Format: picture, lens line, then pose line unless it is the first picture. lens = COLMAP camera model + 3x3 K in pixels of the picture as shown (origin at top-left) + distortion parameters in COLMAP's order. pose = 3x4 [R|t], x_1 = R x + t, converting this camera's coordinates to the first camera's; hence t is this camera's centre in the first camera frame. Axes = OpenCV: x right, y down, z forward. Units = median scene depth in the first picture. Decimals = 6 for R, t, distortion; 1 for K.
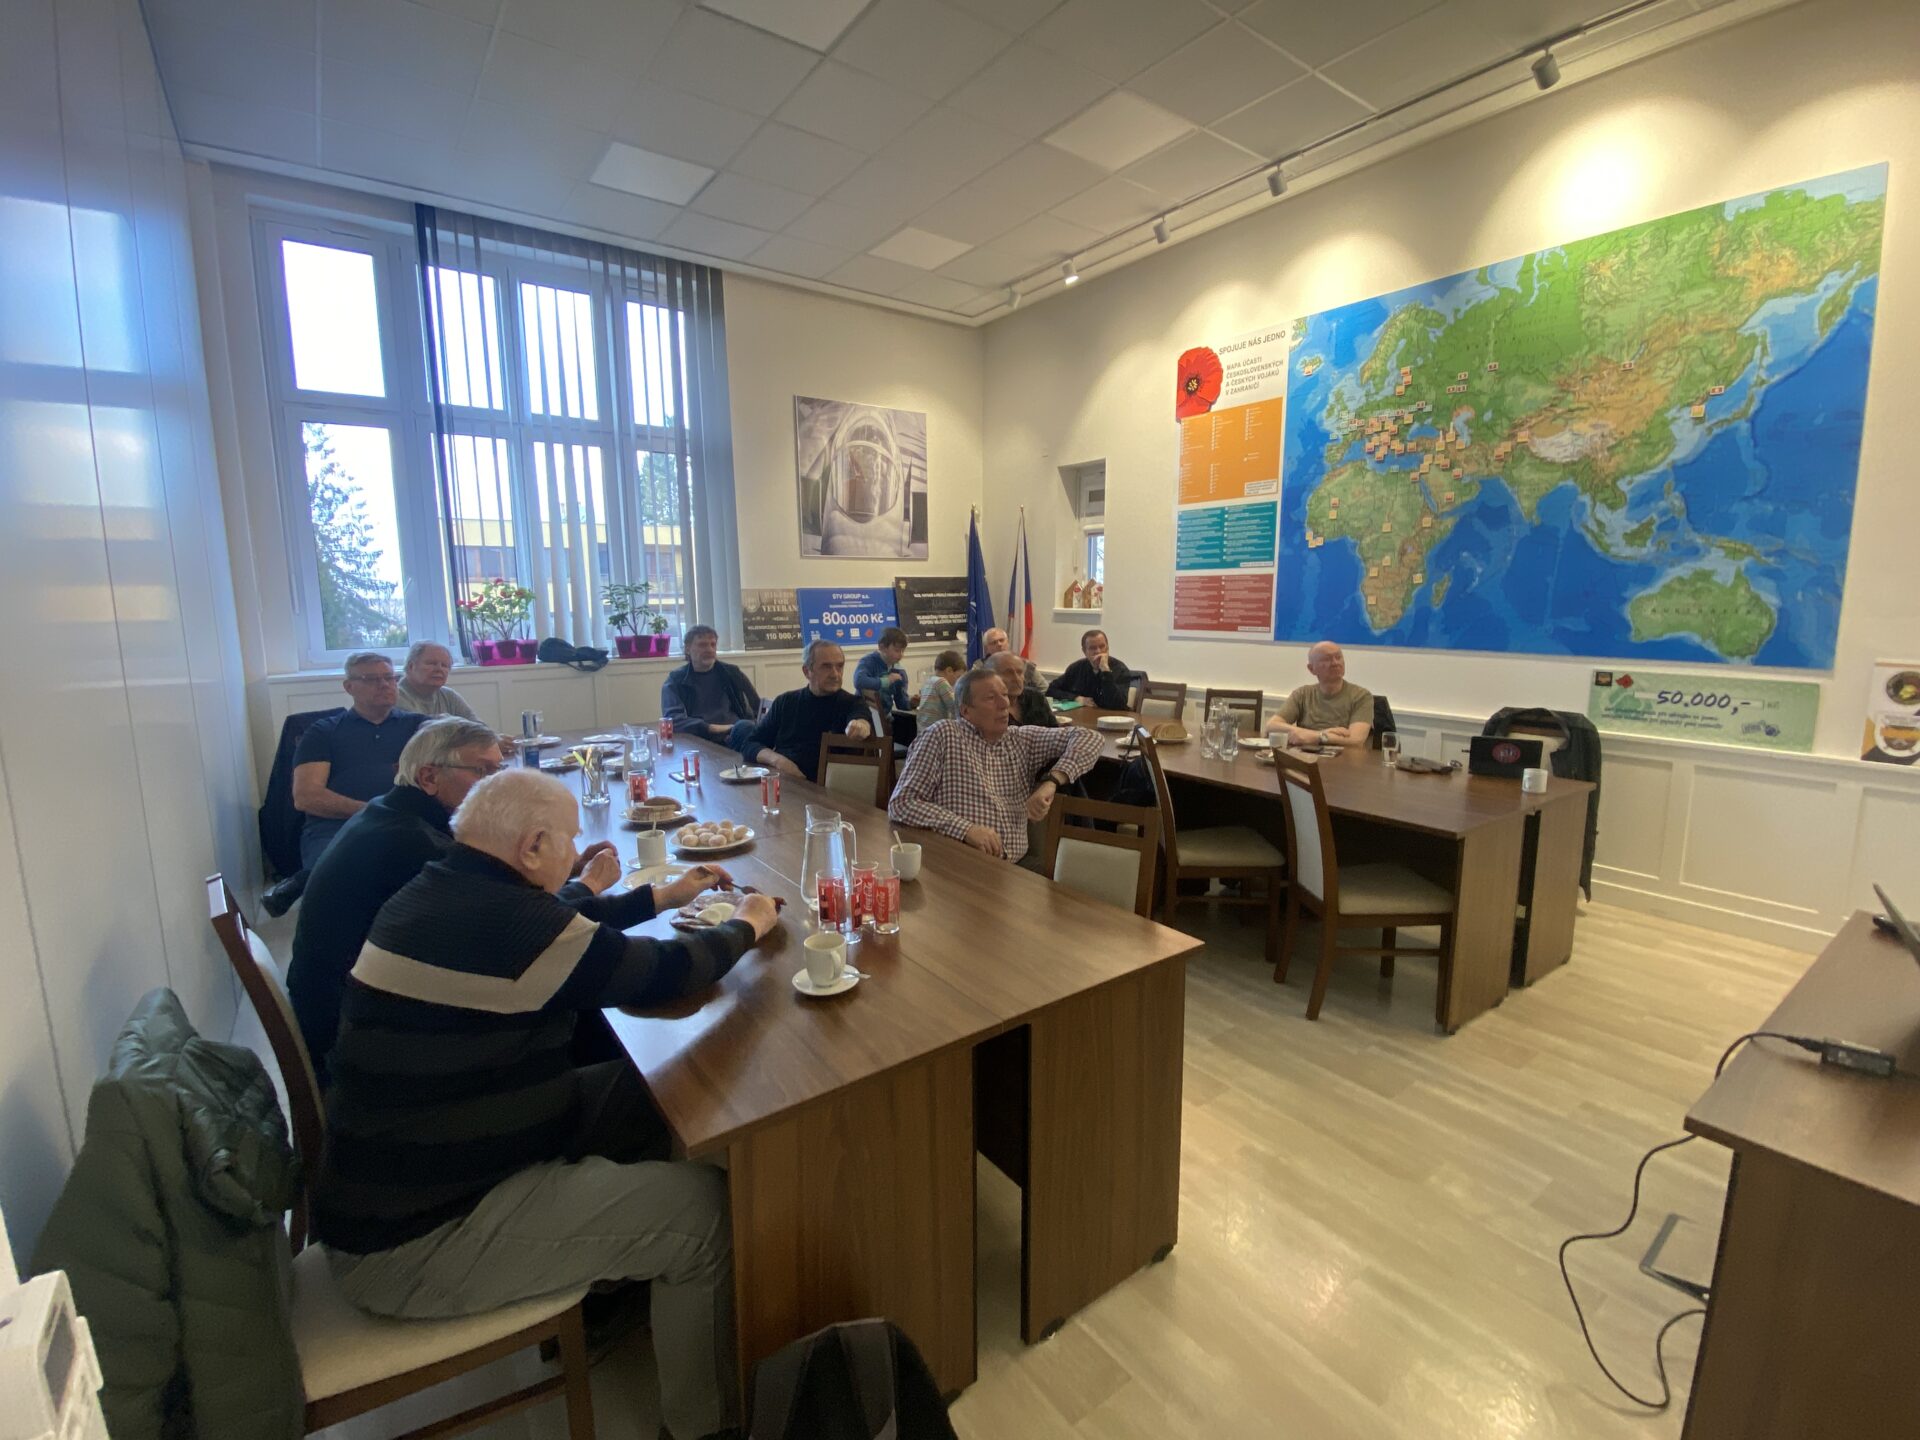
lens RADIAL K [[797.3, 0, 972.3], [0, 797.3, 725.5], [0, 0, 1]] dist [-0.026755, -0.003615]
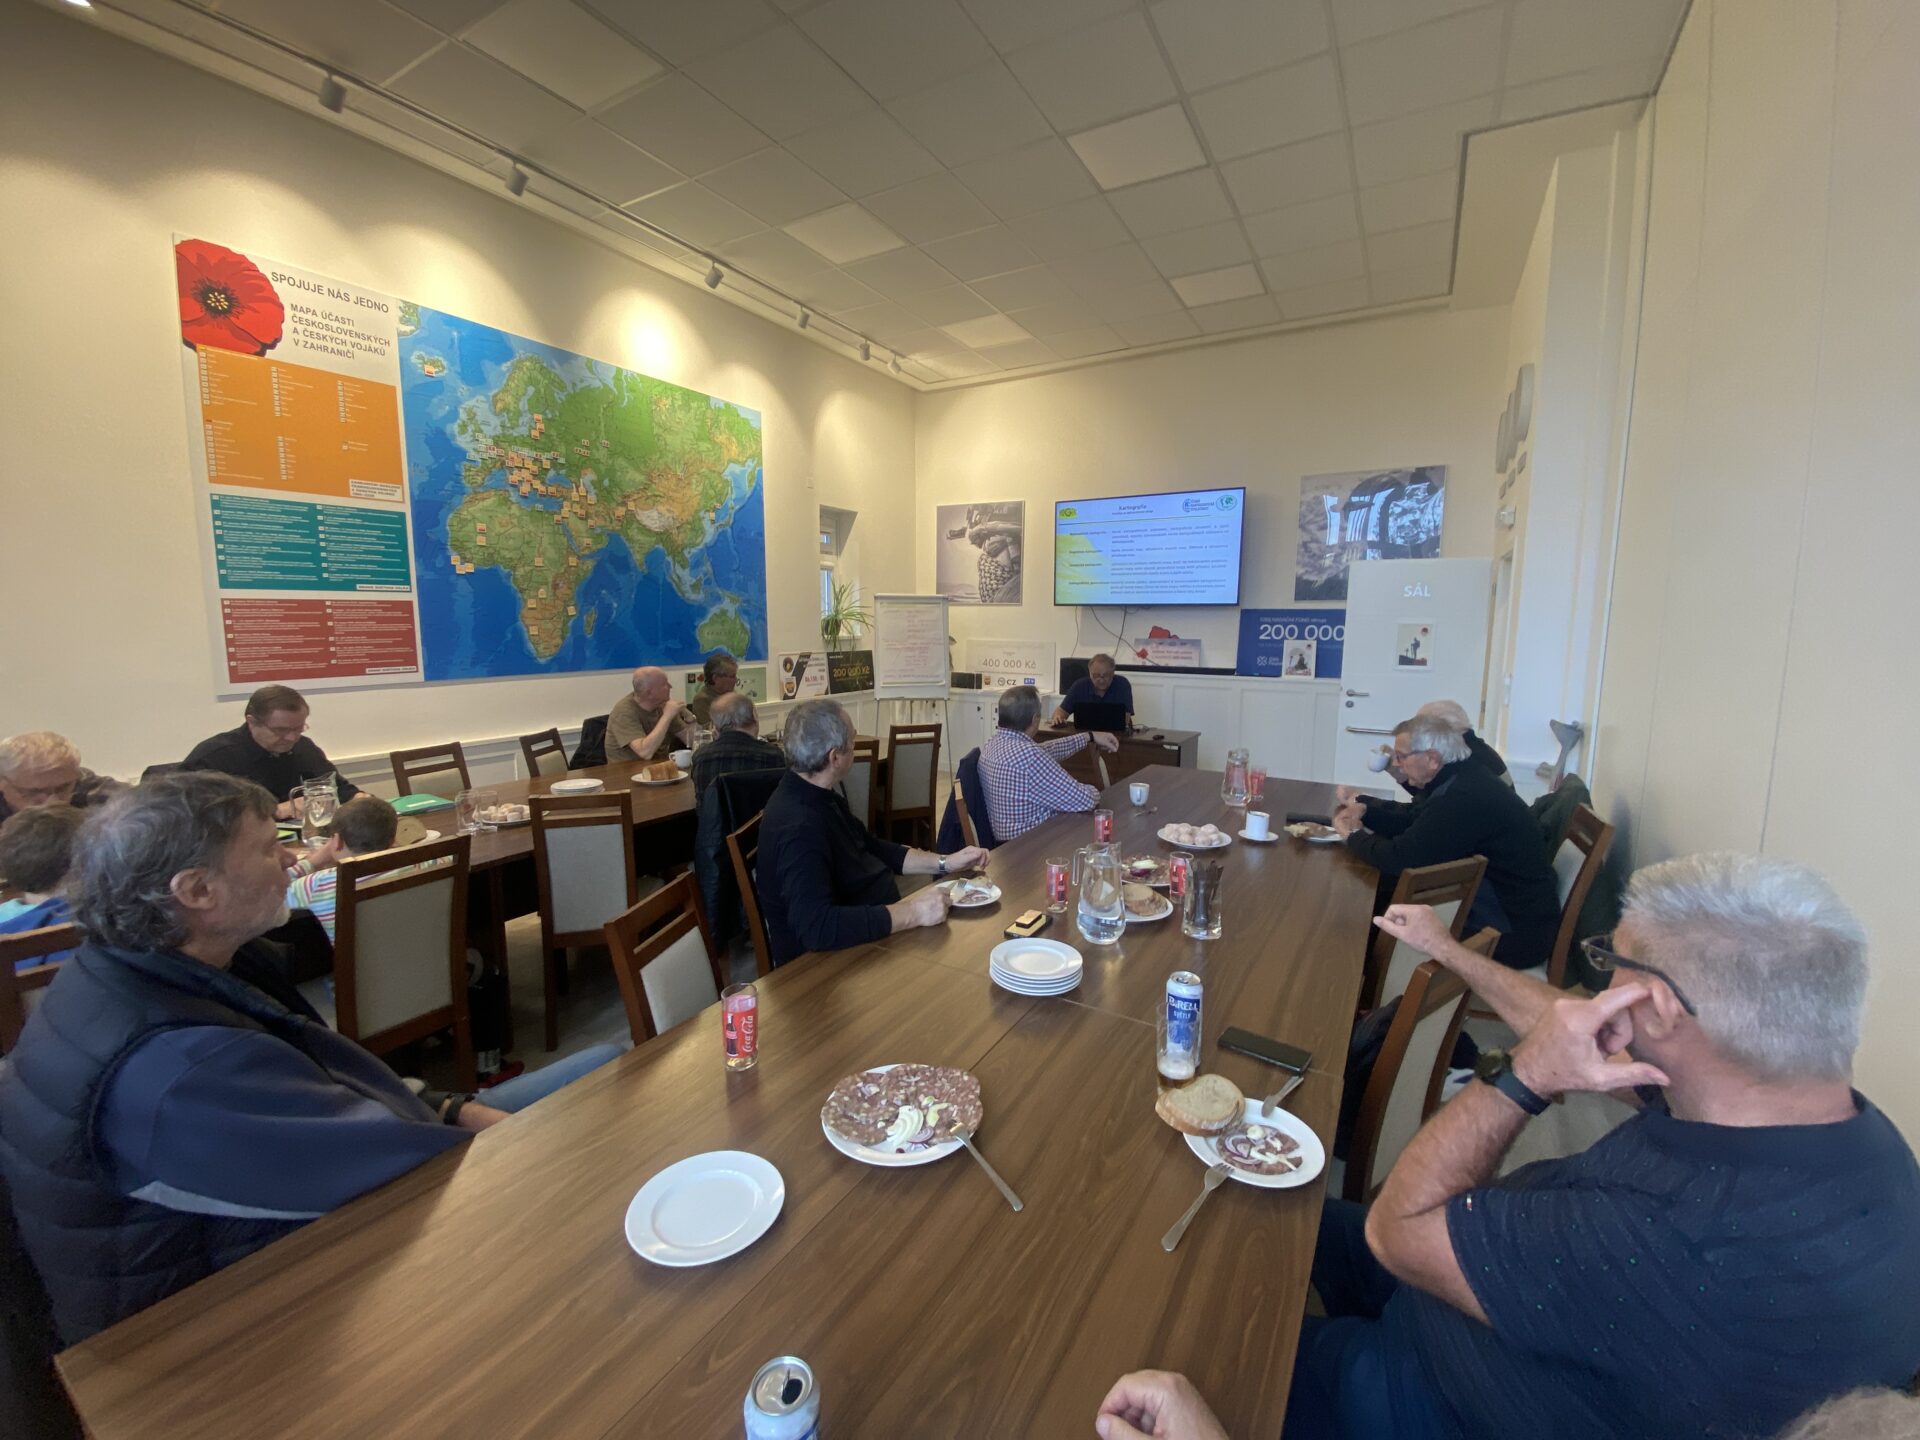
lens RADIAL K [[723.8, 0, 949.7], [0, 723.8, 728.9], [0, 0, 1]] dist [-0.035692, -0.001189]
pose [[-0.359304, -0.138021, 0.922958, -0.554137], [0.144017, 0.968954, 0.200964, -0.138741], [-0.922041, 0.205129, -0.328272, 0.806921]]
